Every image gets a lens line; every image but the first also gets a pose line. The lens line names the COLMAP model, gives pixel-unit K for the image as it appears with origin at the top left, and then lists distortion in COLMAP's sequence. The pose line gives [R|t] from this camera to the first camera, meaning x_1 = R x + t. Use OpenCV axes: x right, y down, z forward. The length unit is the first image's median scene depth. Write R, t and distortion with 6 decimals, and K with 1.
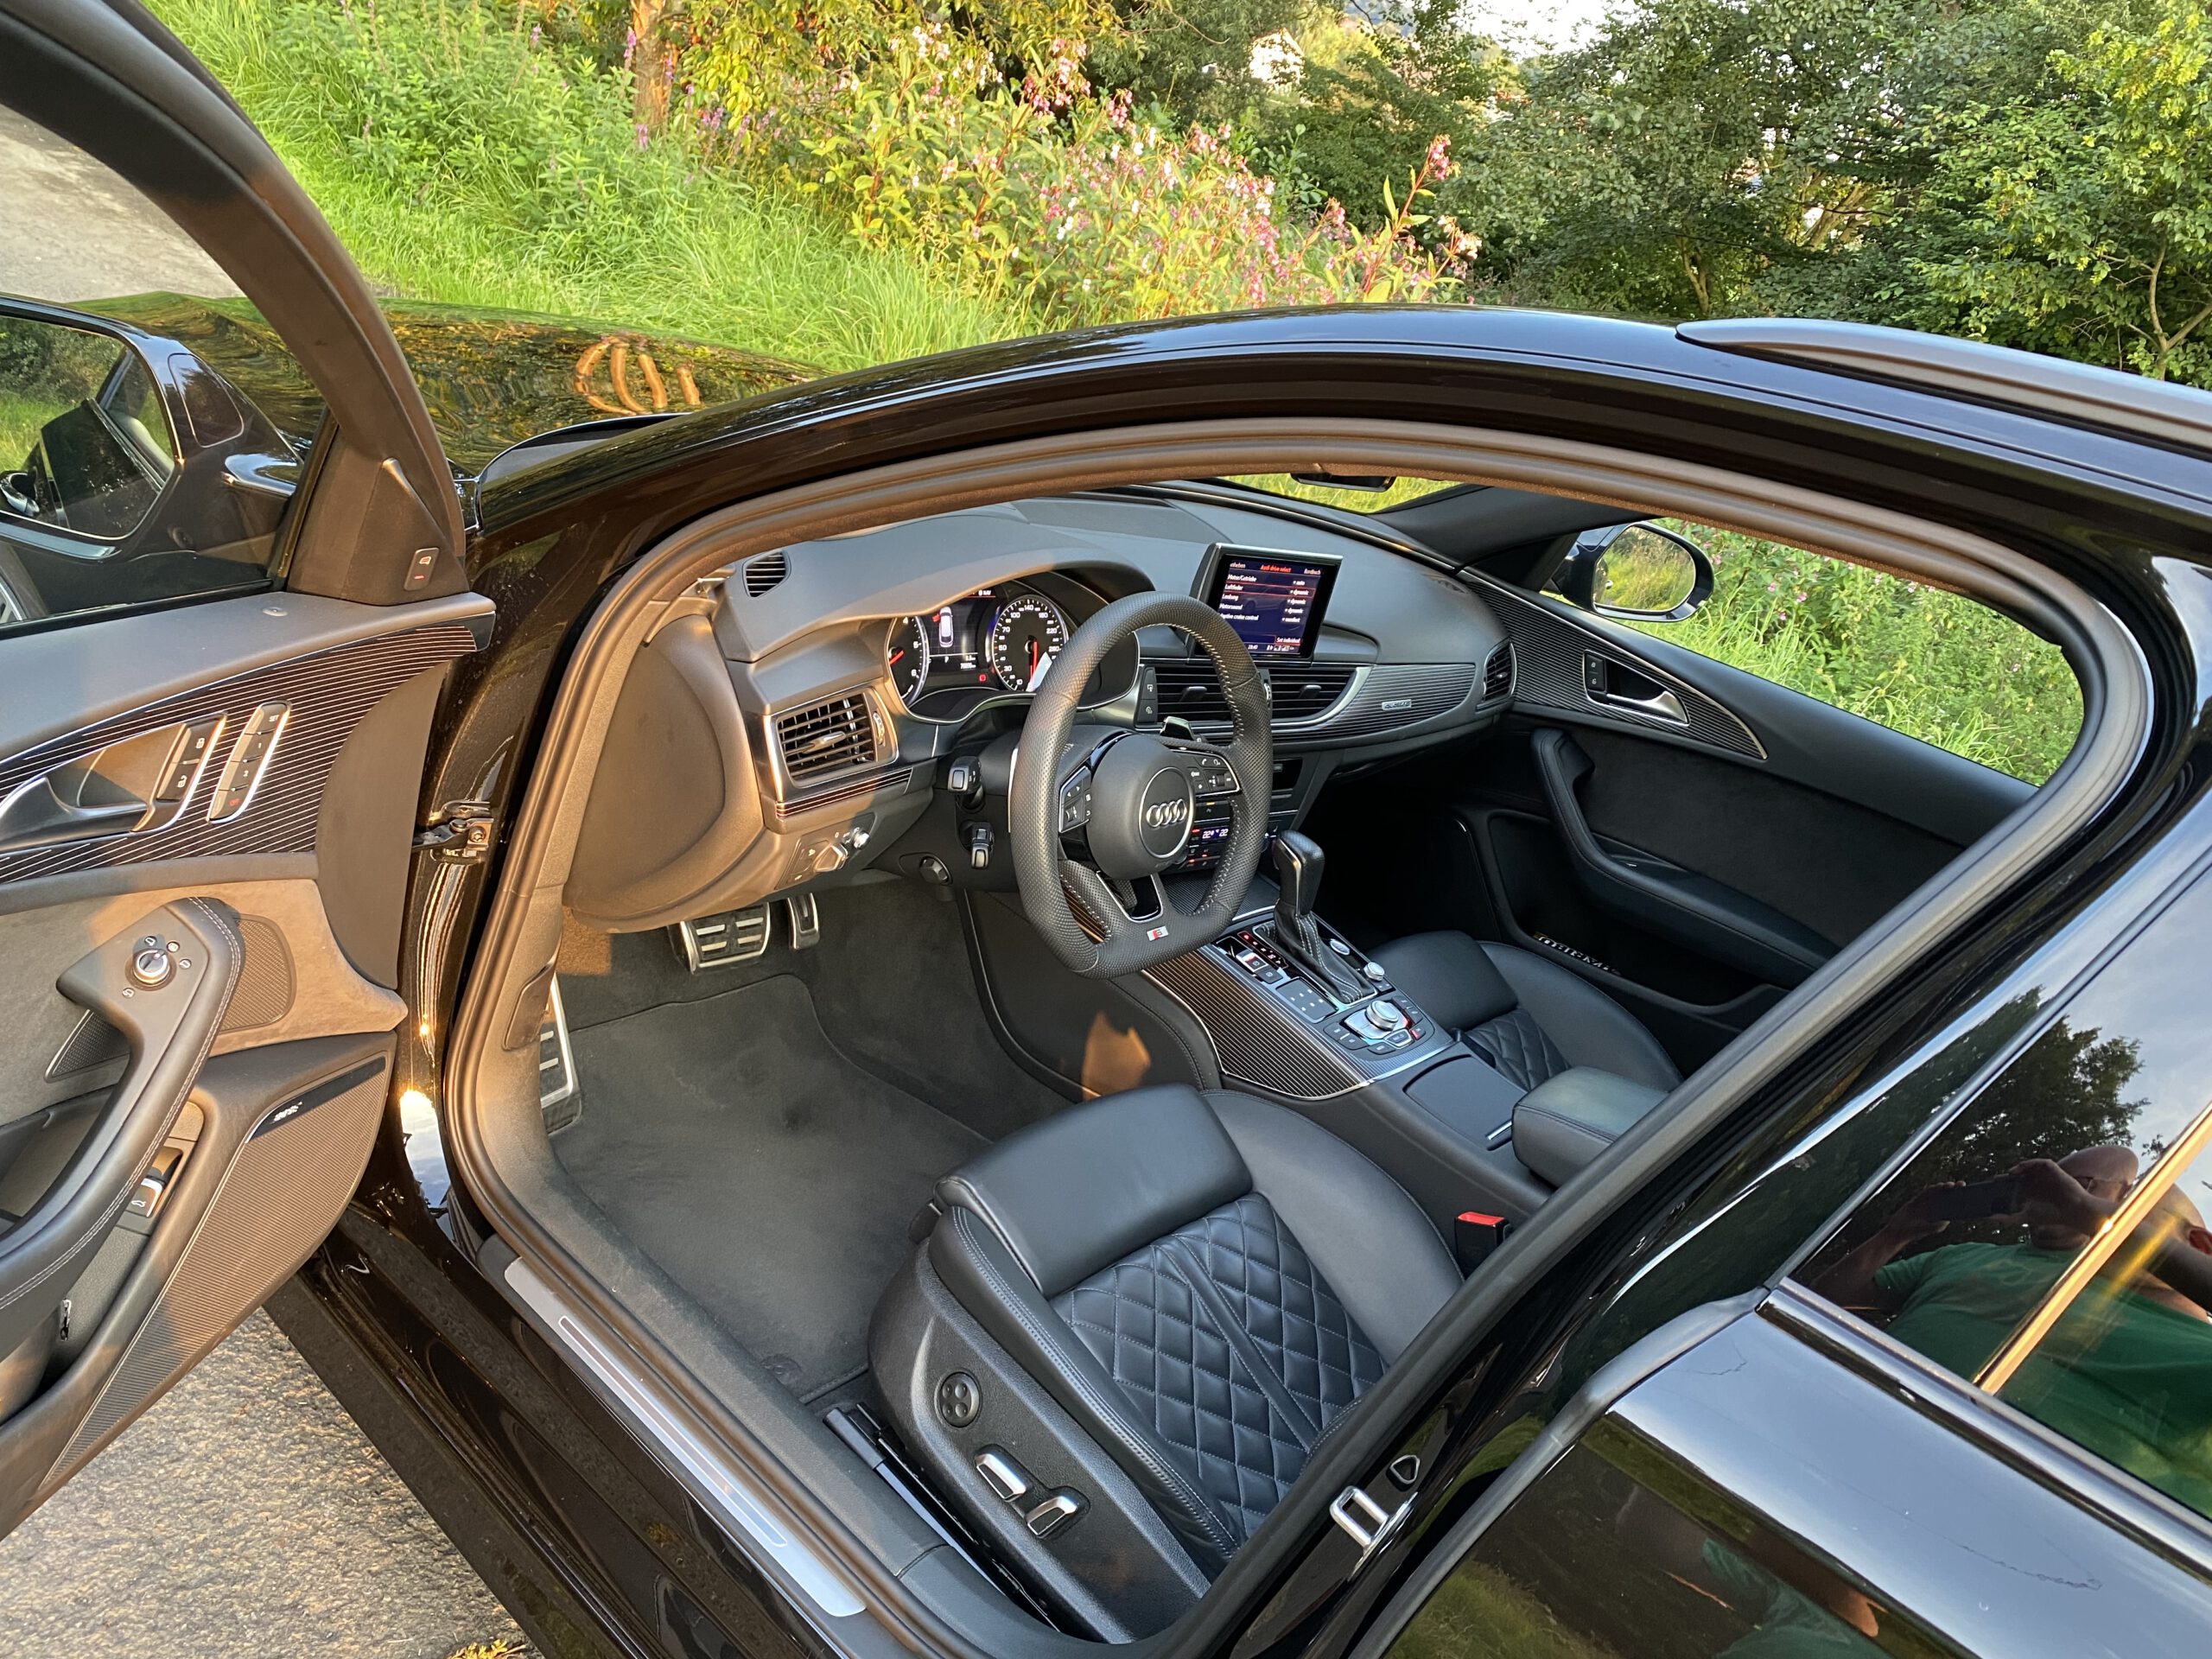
lens RADIAL K [[1669.5, 0, 1106.0], [0, 1669.5, 829.5], [0, 0, 1]] dist [0.043397, -0.060013]
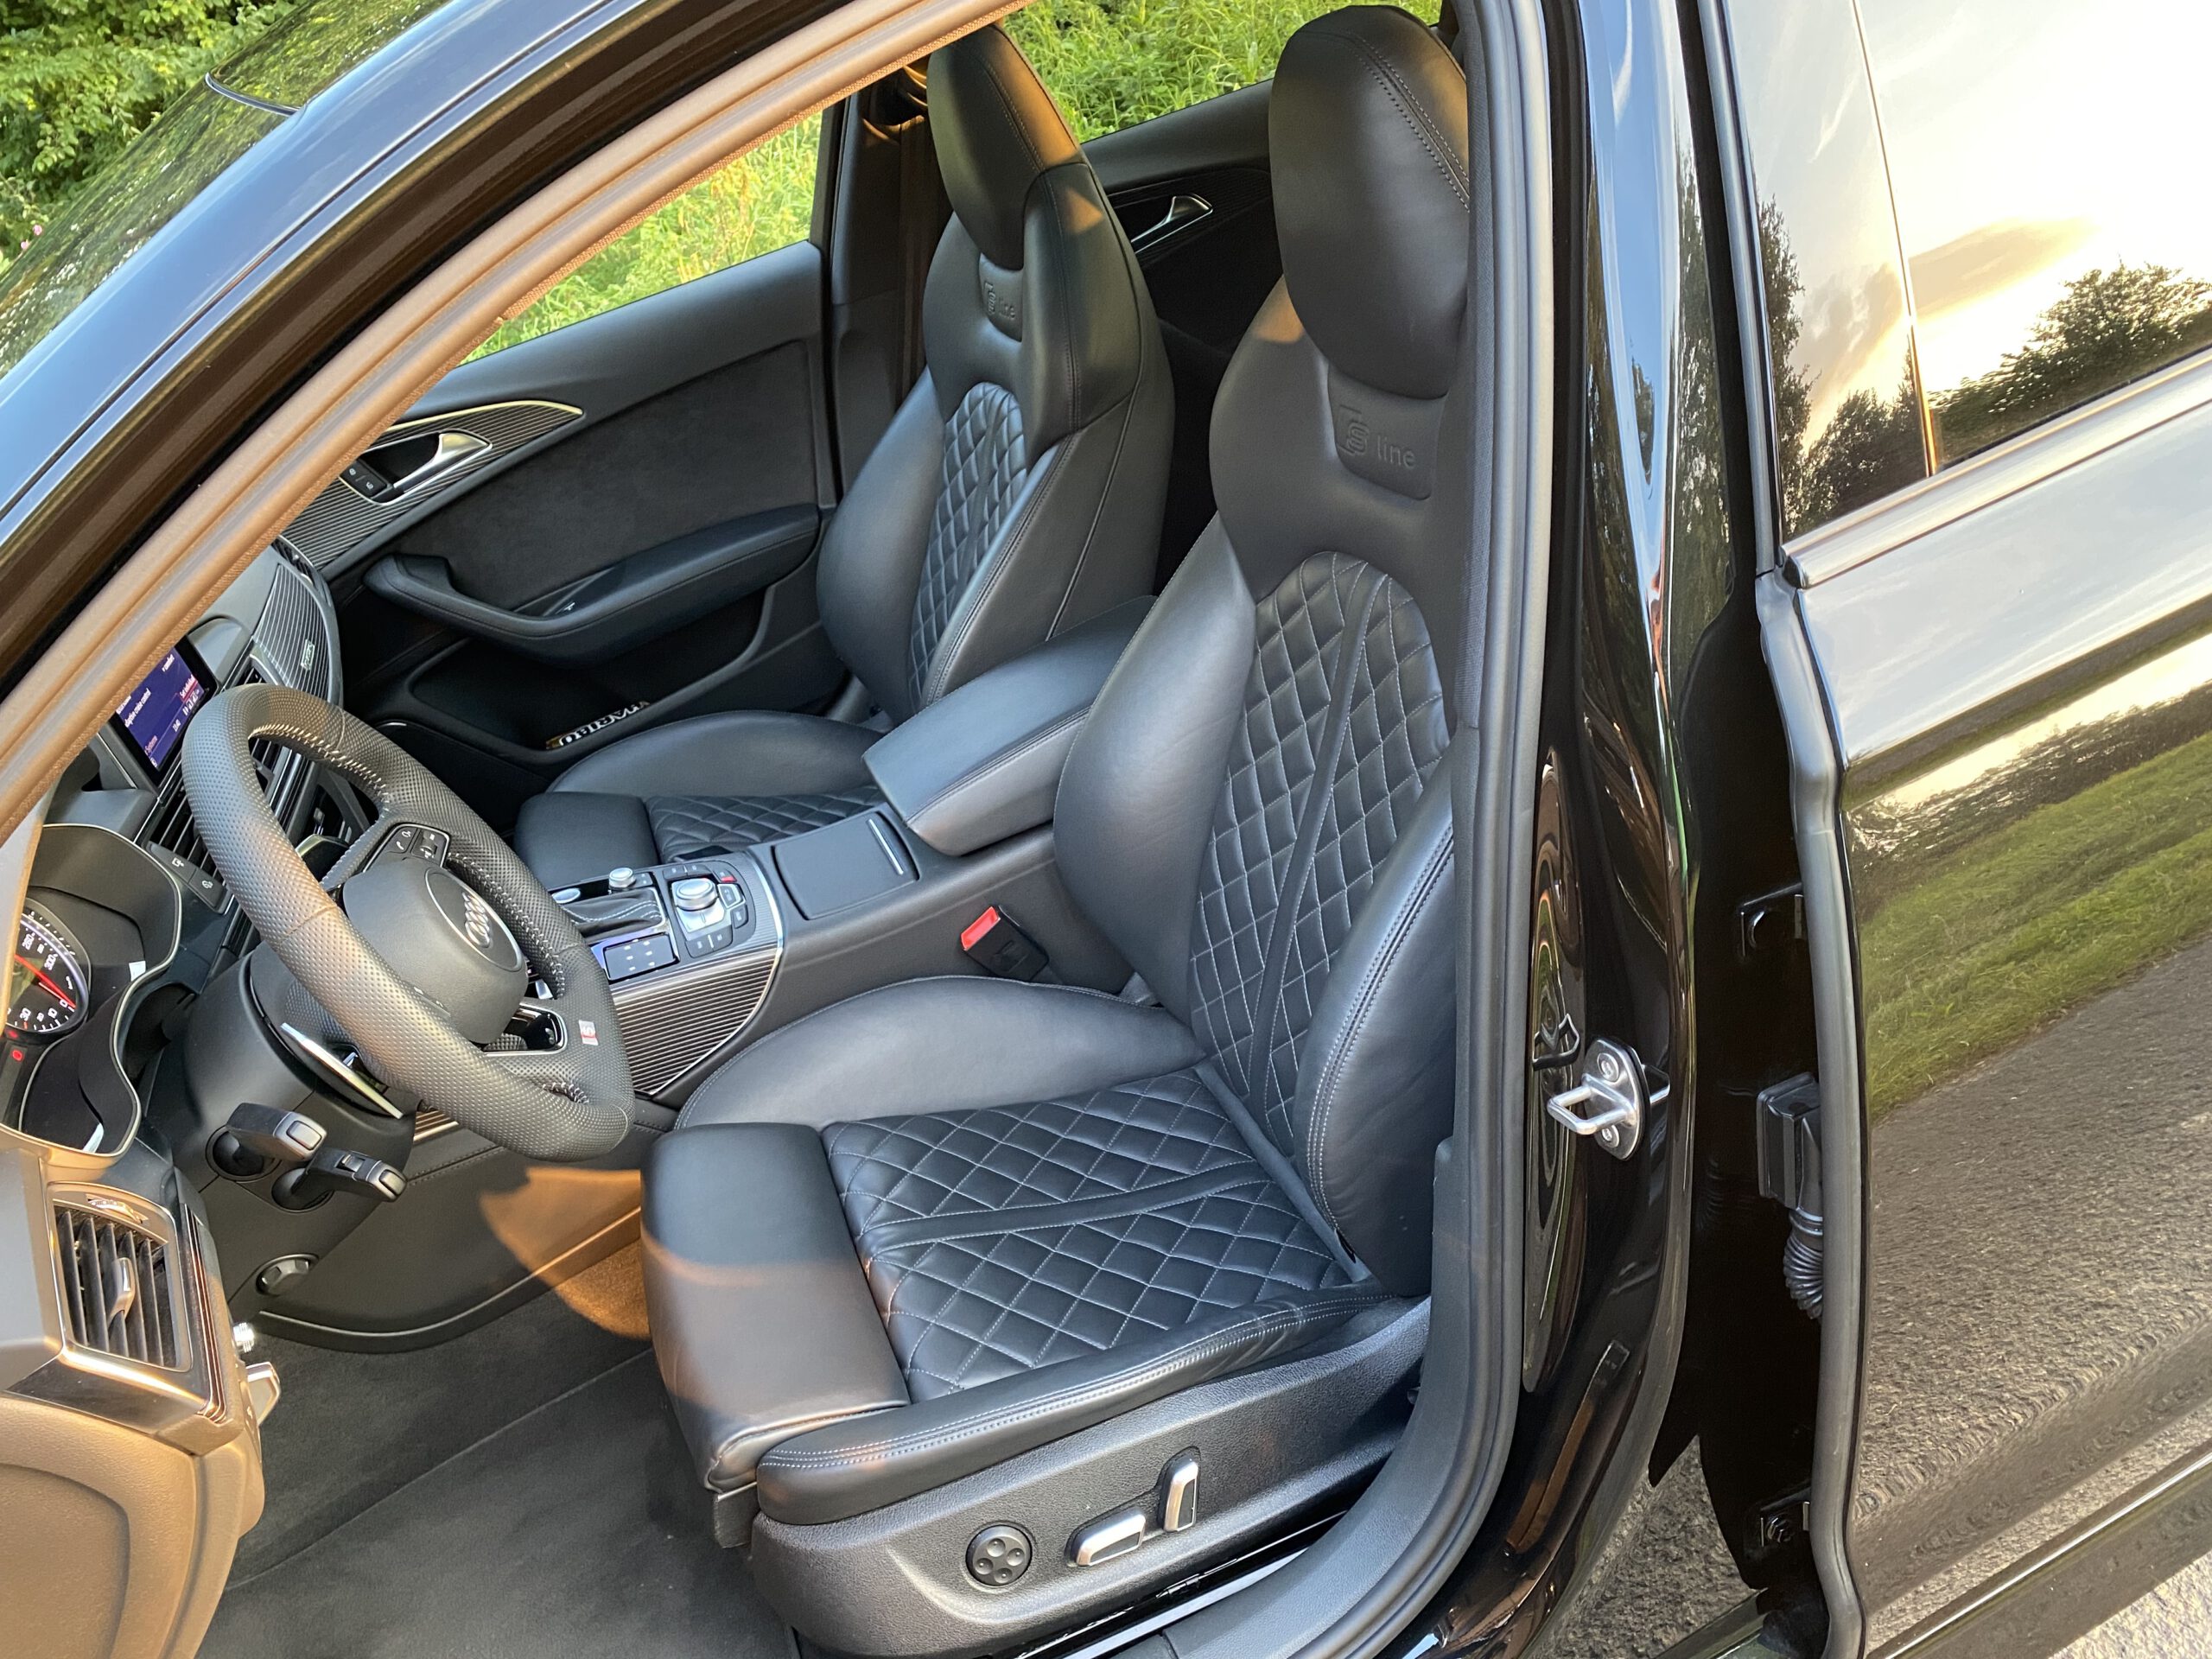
lens RADIAL K [[1669.5, 0, 1106.0], [0, 1669.5, 829.5], [0, 0, 1]] dist [0.043397, -0.060013]
pose [[0.380379, -0.764343, 0.520665, -0.183864], [0.654410, 0.620261, 0.432462, -0.150665], [-0.653497, 0.176228, 0.736128, 0.278630]]
